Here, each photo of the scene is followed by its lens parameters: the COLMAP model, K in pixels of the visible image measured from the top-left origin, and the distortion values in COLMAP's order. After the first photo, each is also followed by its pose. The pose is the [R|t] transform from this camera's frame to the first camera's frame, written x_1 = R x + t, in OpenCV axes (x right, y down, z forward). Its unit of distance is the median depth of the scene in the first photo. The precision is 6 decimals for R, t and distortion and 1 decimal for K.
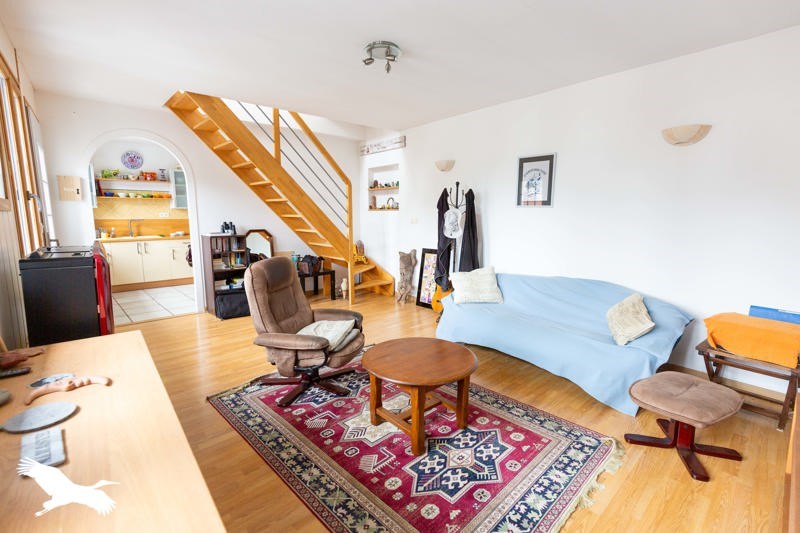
lens RADIAL K [[367.6, 0, 399.8], [0, 367.6, 266.3], [0, 0, 1]] dist [0.001802, -0.000051]
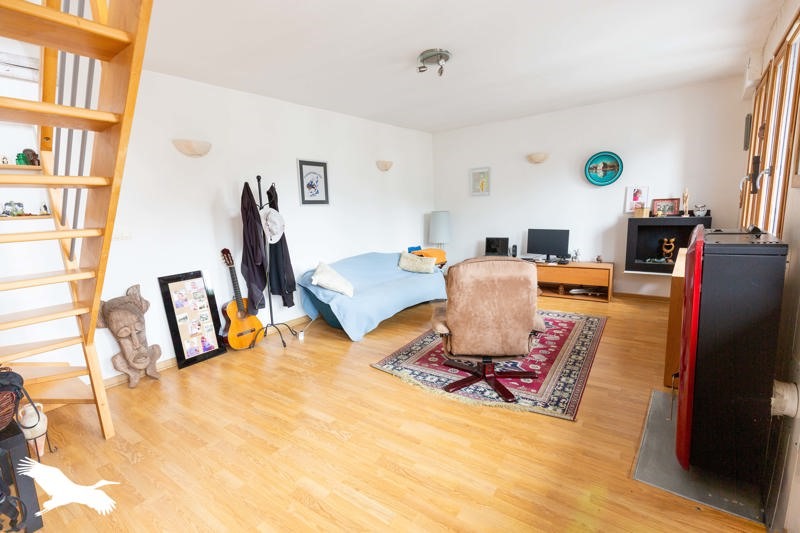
lens RADIAL K [[367.6, 0, 398.0], [0, 367.6, 268.2], [0, 0, 1]] dist [0.001802, -0.000051]
pose [[-0.206993, -0.151245, 0.966581, -0.812752], [0.188578, 0.963283, 0.191113, -0.142504], [-0.959996, 0.221835, -0.170872, 0.983320]]
